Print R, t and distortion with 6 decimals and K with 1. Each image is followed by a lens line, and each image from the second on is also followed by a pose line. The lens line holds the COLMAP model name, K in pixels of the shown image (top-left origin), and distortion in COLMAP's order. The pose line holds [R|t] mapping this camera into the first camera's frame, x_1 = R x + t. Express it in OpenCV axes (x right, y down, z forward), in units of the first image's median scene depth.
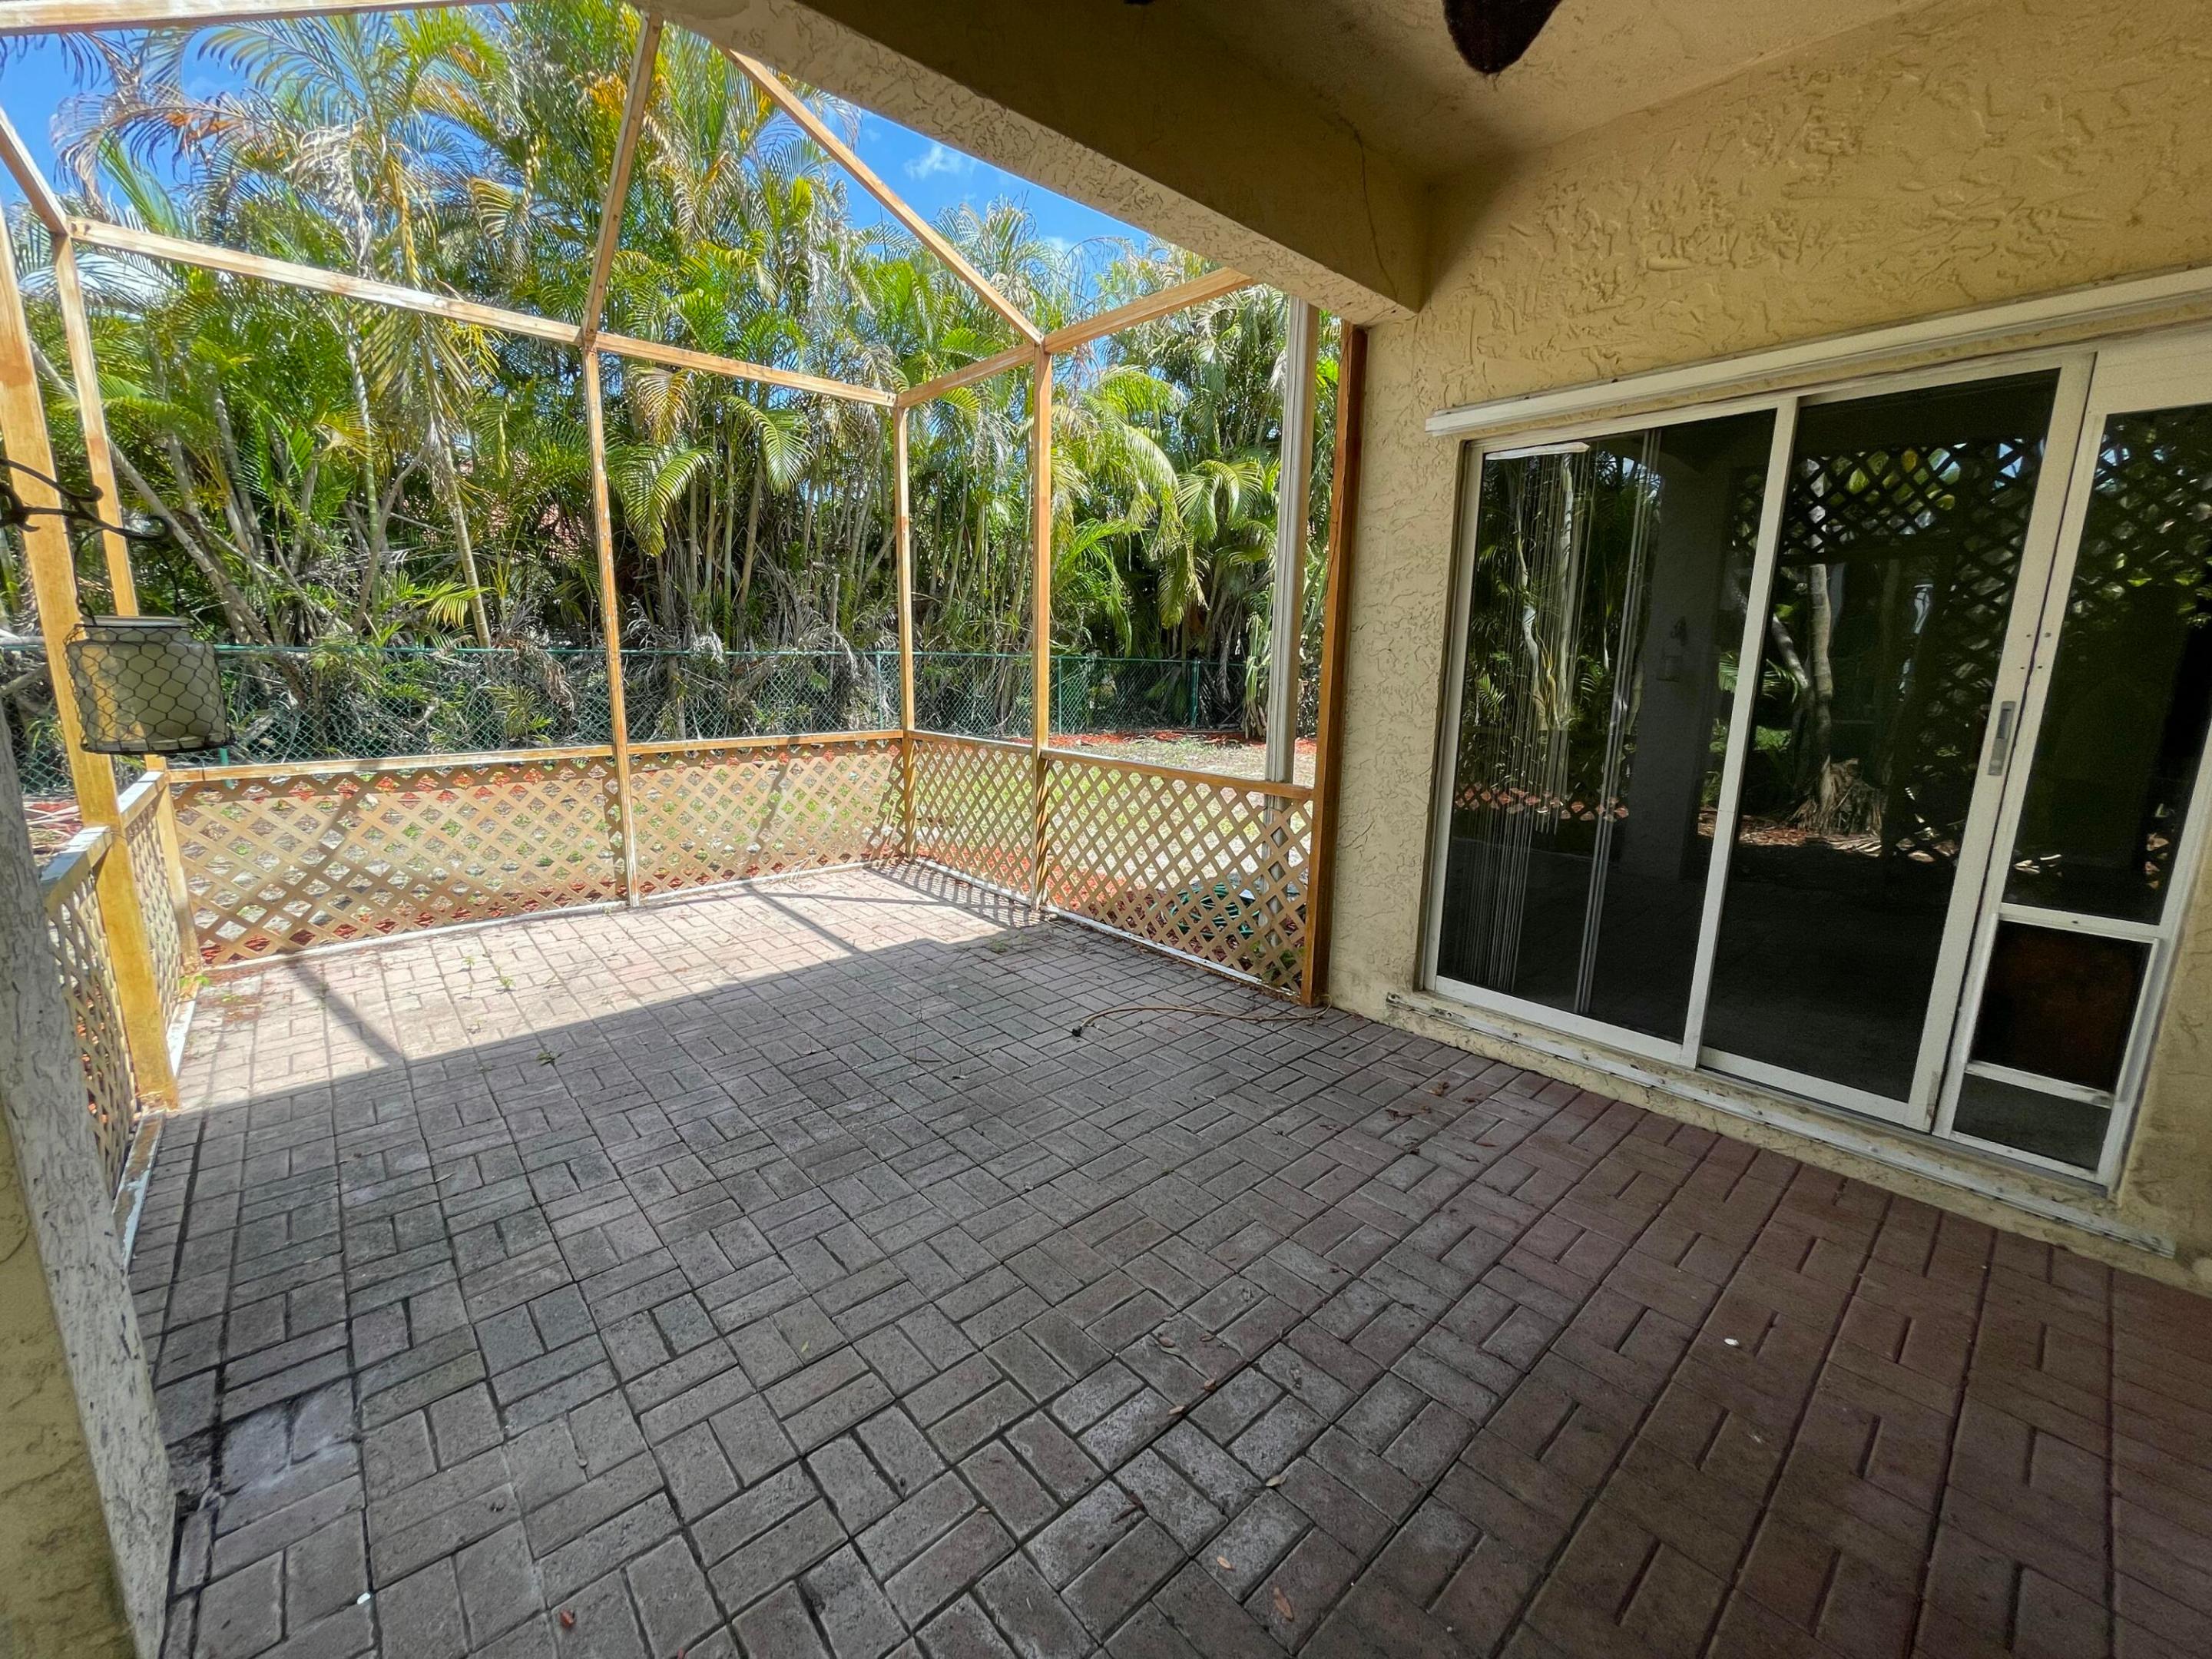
lens RADIAL K [[897.5, 0, 1115.5], [0, 897.5, 823.5], [0, 0, 1]] dist [-0.000873, 0.000110]
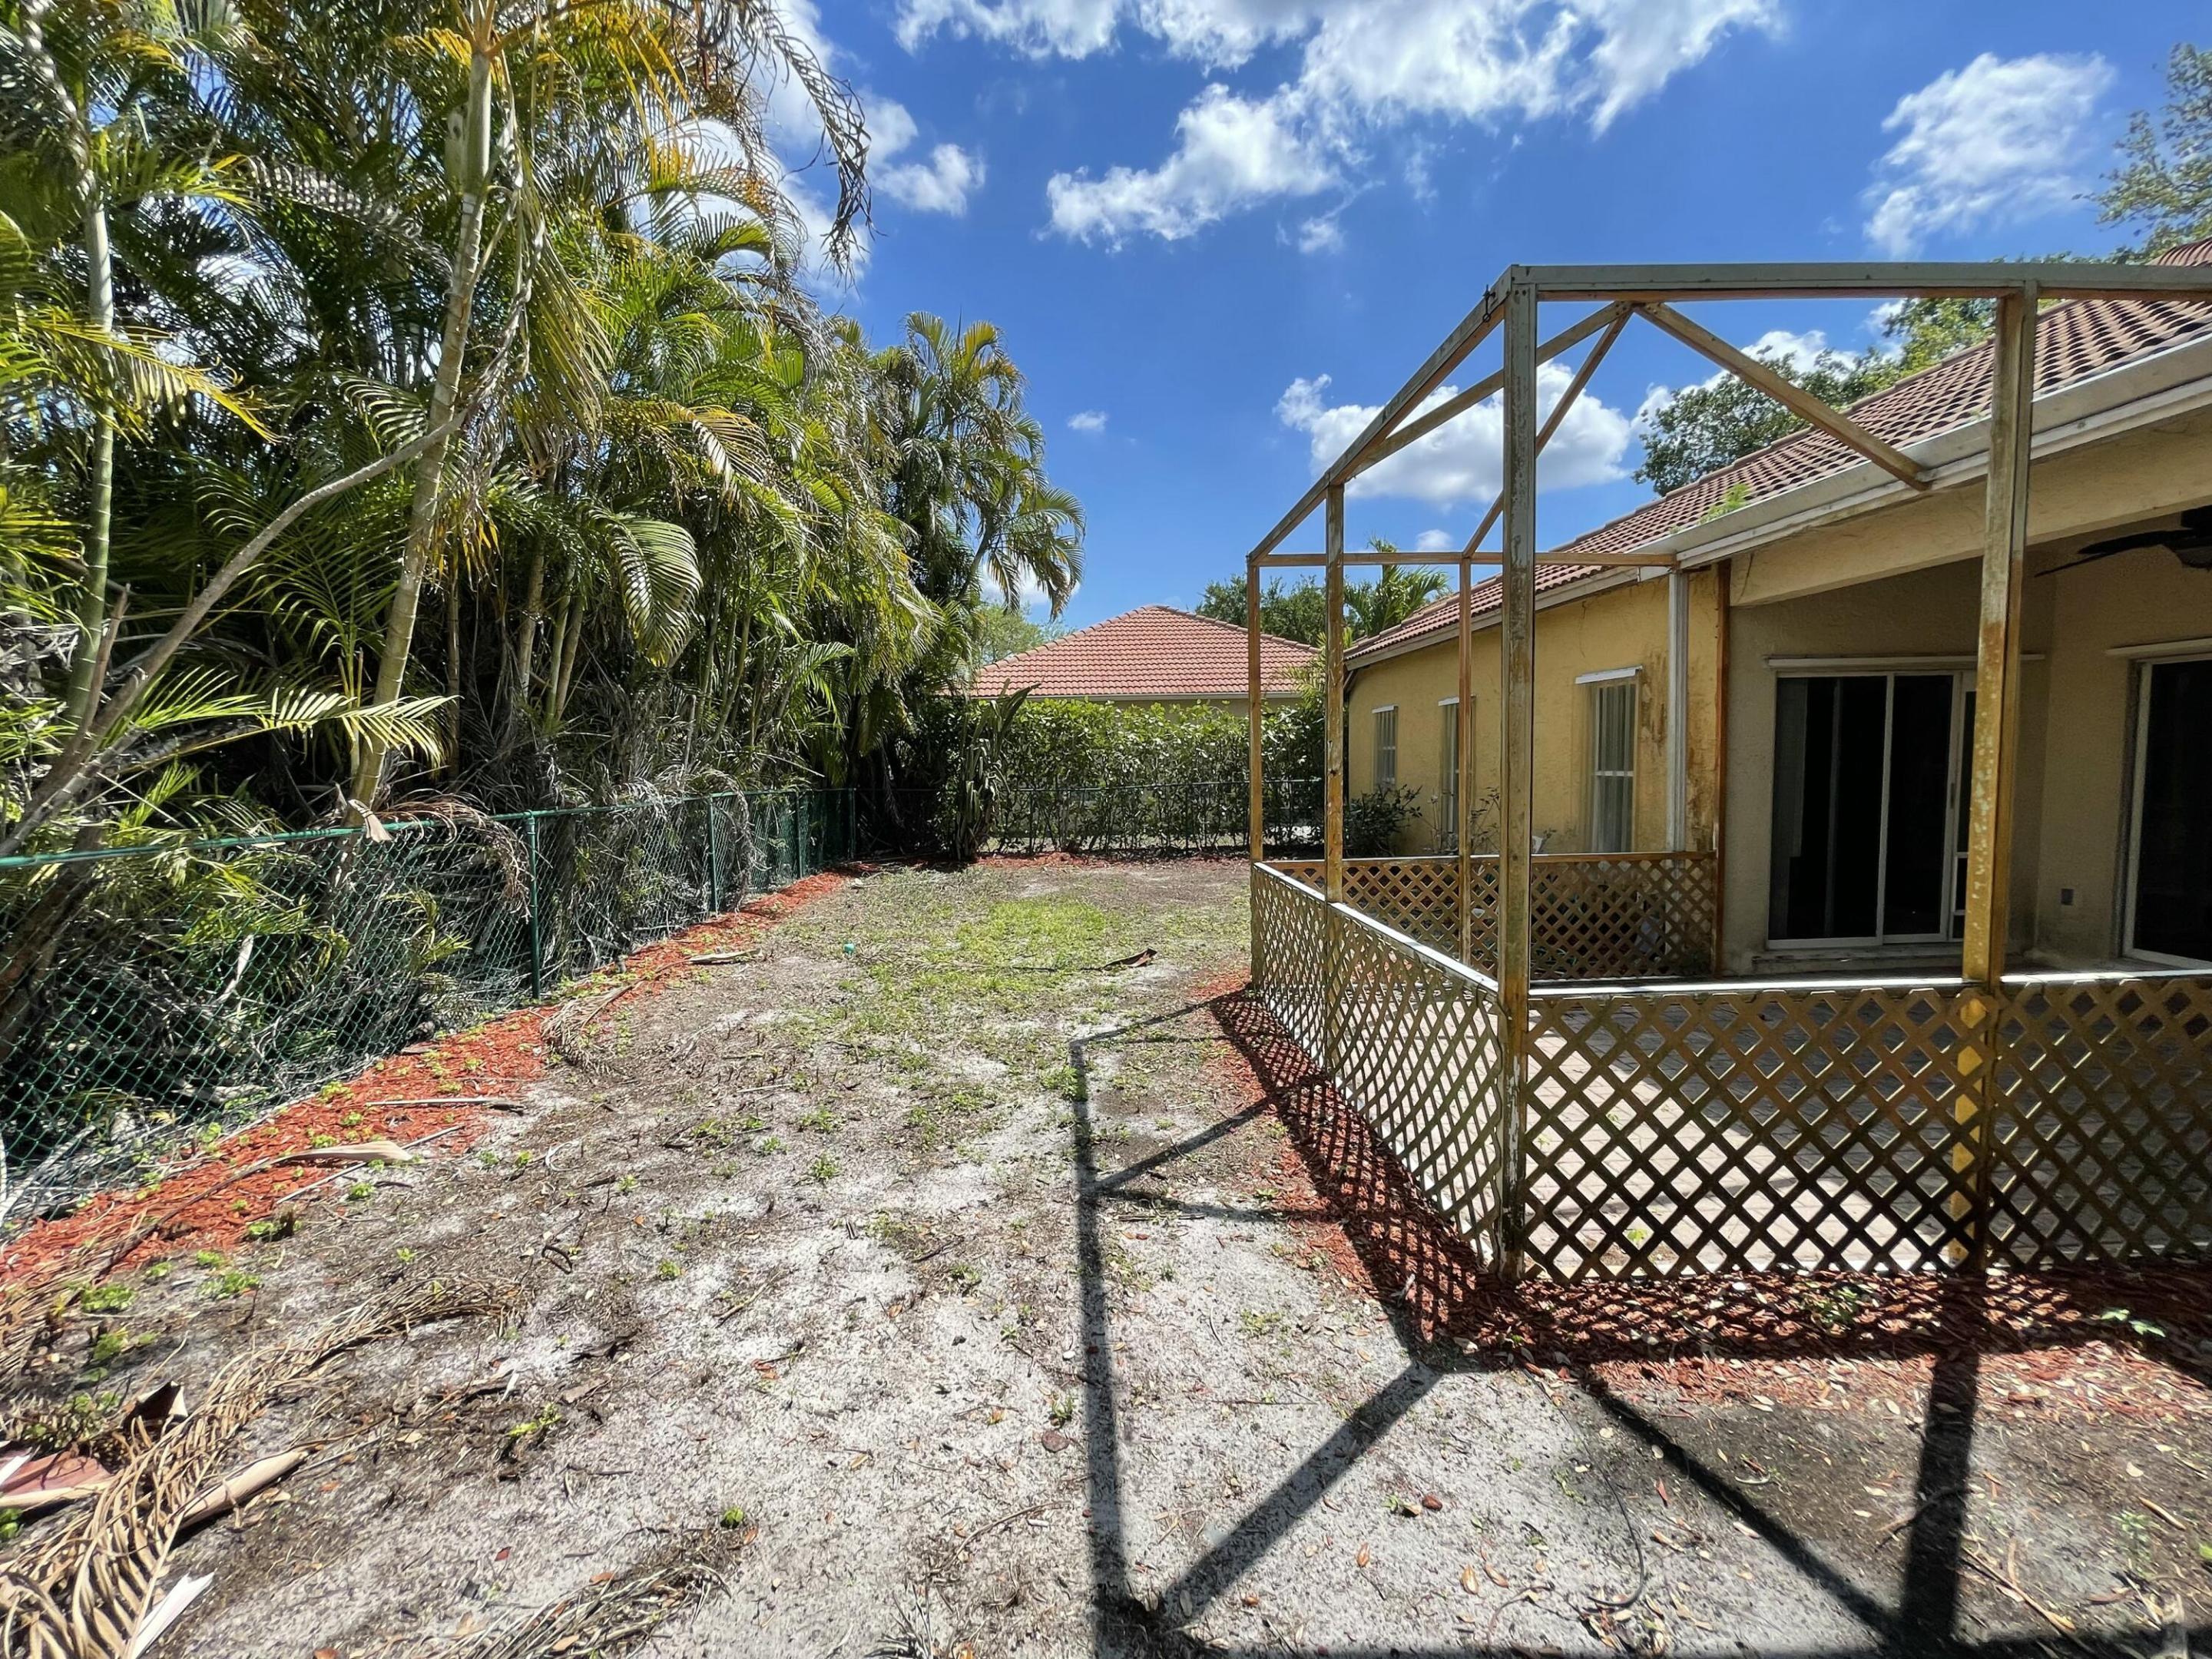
lens RADIAL K [[897.5, 0, 1102.2], [0, 897.5, 825.0], [0, 0, 1]] dist [-0.000873, 0.000110]
pose [[0.639334, -0.077130, 0.765051, -1.507162], [0.171806, 0.984132, -0.044357, -0.177330], [-0.749490, 0.159799, 0.642440, 0.639066]]
